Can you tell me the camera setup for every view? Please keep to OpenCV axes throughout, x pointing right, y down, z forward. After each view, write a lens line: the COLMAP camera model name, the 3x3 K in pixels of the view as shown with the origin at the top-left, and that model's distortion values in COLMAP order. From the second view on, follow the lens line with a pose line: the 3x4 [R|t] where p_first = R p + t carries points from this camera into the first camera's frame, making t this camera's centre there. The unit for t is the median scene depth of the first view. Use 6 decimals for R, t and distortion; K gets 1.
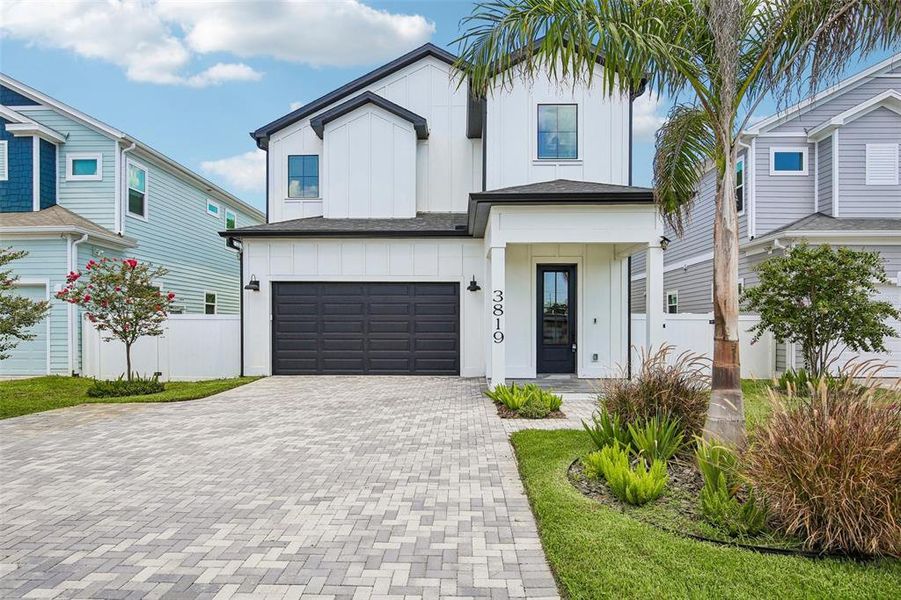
lens RADIAL K [[541.1, 0, 444.0], [0, 541.1, 331.3], [0, 0, 1]] dist [-0.009529, 0.000753]
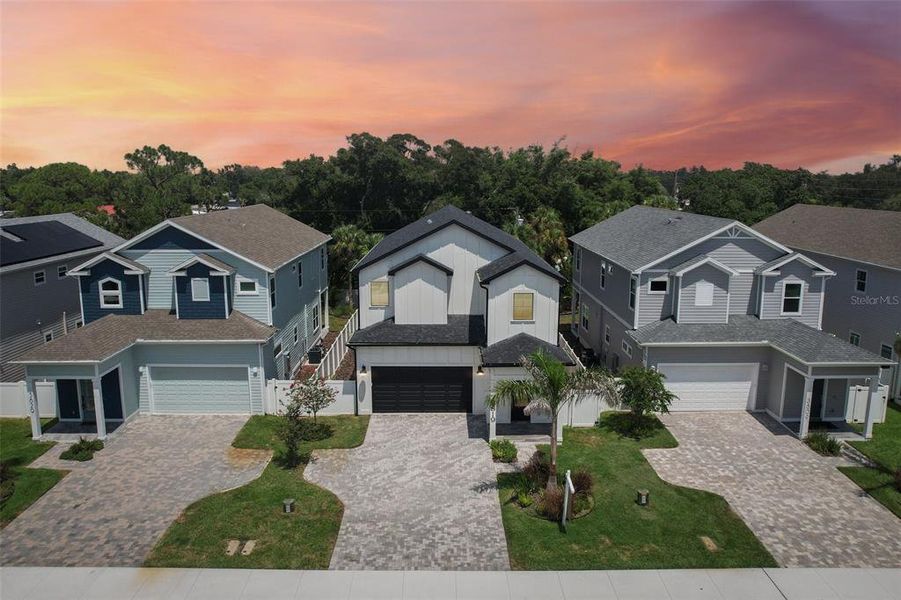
lens RADIAL K [[694.5, 0, 453.0], [0, 694.5, 301.7], [0, 0, 1]] dist [-0.029516, -0.000946]
pose [[0.998789, -0.004941, 0.048943, -0.158868], [-0.003401, 0.985624, 0.168921, -0.735134], [-0.049074, -0.168883, 0.984414, -1.367435]]
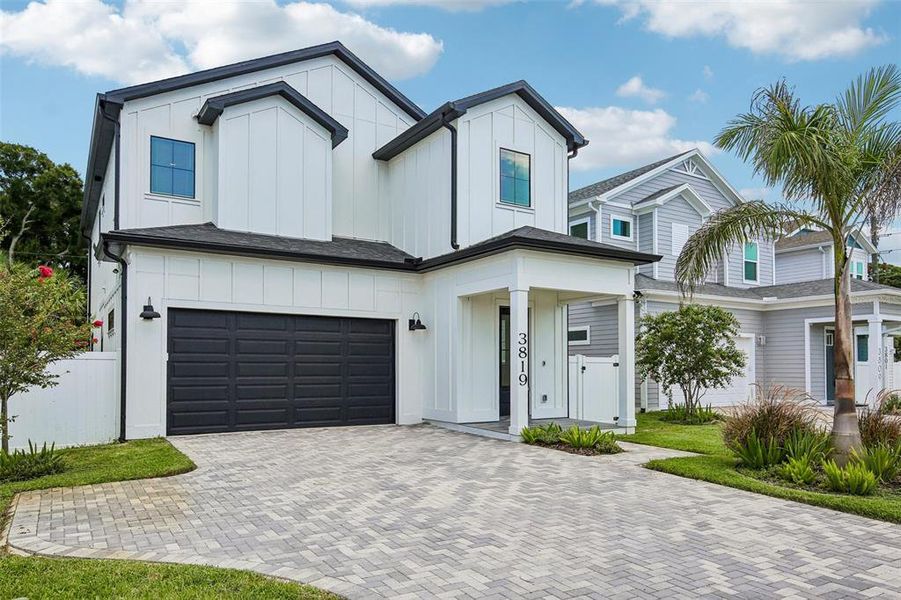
lens RADIAL K [[632.4, 0, 461.8], [0, 632.4, 357.8], [0, 0, 1]] dist [0.006191, 0.003931]
pose [[0.827468, 0.008610, 0.561446, -0.485365], [0.005117, 0.999725, -0.022872, -0.002410], [-0.561489, 0.021799, 0.827197, 0.066245]]
